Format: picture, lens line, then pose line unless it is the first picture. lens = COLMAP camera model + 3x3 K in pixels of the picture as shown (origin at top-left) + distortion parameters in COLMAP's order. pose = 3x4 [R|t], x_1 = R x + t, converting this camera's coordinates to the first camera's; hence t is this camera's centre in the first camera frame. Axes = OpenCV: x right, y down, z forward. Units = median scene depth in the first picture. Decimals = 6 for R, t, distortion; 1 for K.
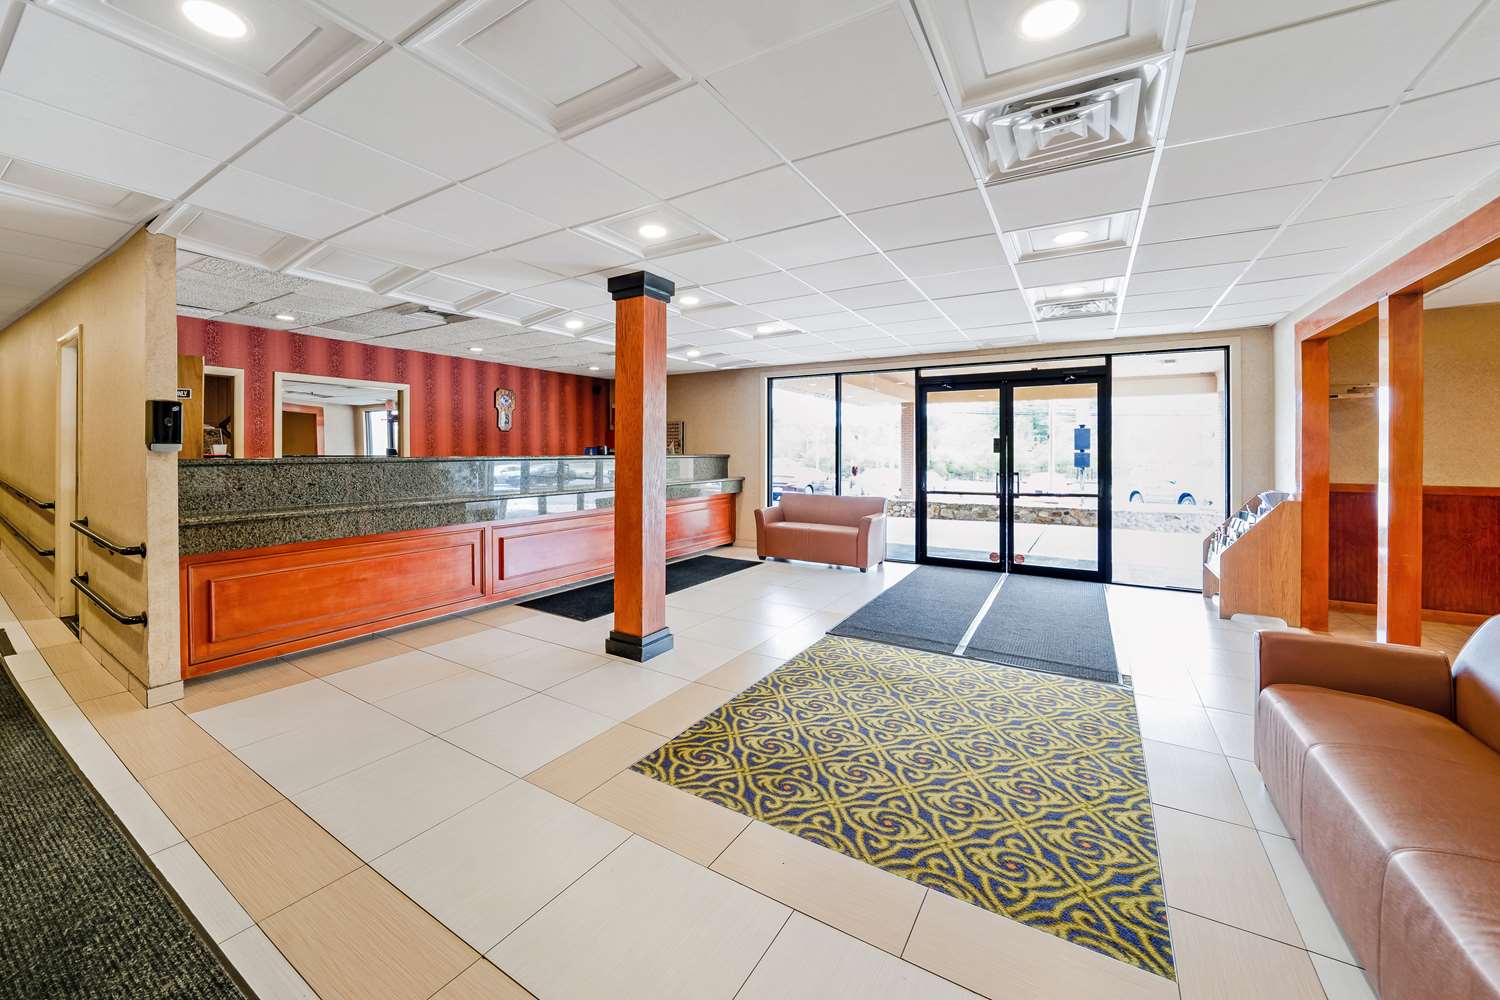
lens RADIAL K [[574.7, 0, 748.5], [0, 574.7, 450.2], [0, 0, 1]] dist [-0.016511, -0.000116]
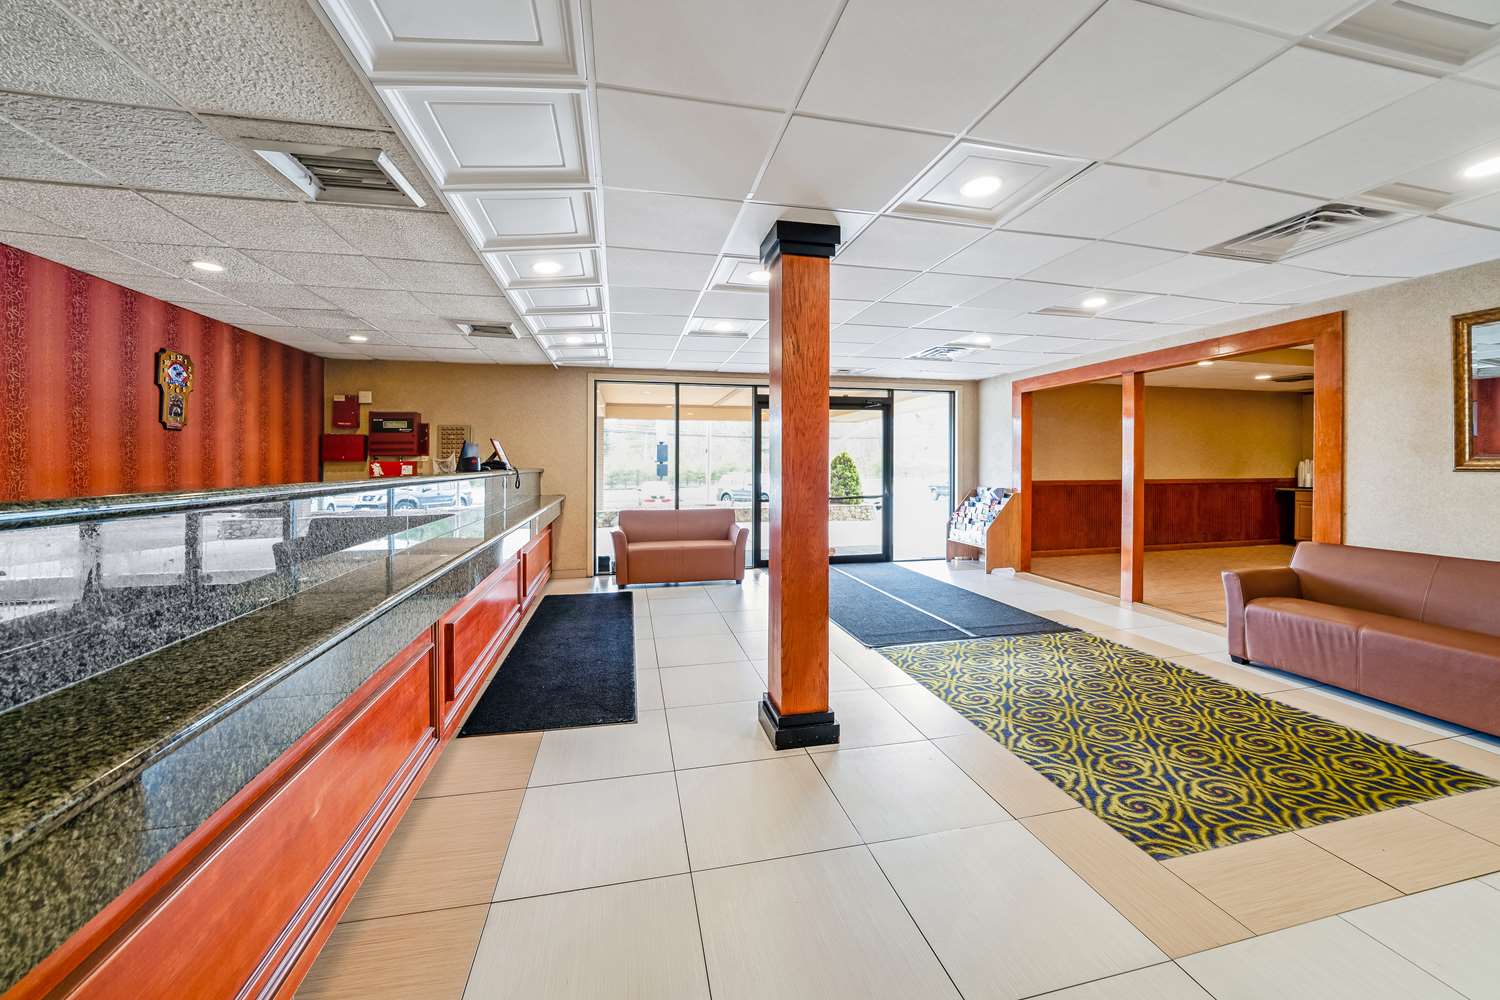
lens RADIAL K [[521.7, 0, 749.6], [0, 521.7, 466.6], [0, 0, 1]] dist [-0.013142, 0.000142]
pose [[0.722718, -0.011478, 0.691048, -0.448182], [0.006050, 0.999929, 0.010281, -0.002598], [-0.691116, -0.003249, 0.722736, 0.352915]]
